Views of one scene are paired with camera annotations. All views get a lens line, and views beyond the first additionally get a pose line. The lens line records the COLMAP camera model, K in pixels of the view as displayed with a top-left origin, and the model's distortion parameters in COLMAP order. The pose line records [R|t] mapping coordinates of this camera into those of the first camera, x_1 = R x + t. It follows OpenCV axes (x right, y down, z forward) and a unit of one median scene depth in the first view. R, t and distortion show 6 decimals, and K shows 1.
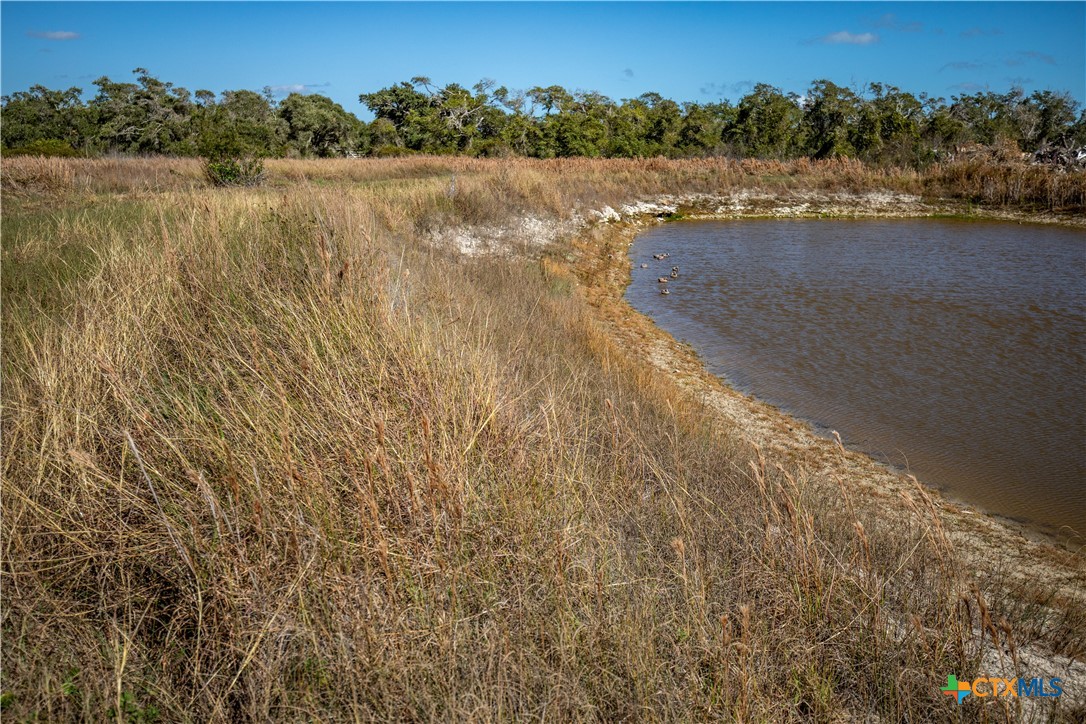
lens RADIAL K [[1099.6, 0, 531.3], [0, 1099.6, 360.9], [0, 0, 1]] dist [0.043295, 0.000000]
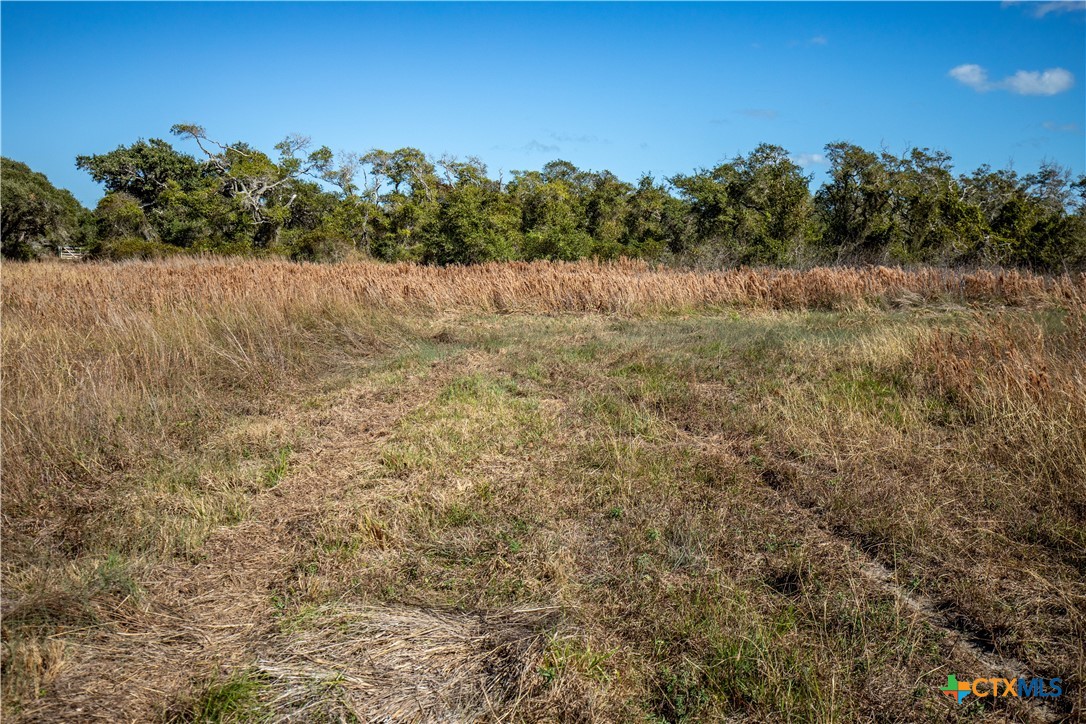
lens RADIAL K [[1099.6, 0, 539.9], [0, 1099.6, 333.7], [0, 0, 1]] dist [0.043295, 0.000000]
pose [[0.971238, -0.017436, 0.237470, -0.057629], [0.043000, 0.993762, -0.102900, -0.073945], [-0.234194, 0.110151, 0.965929, 0.378444]]
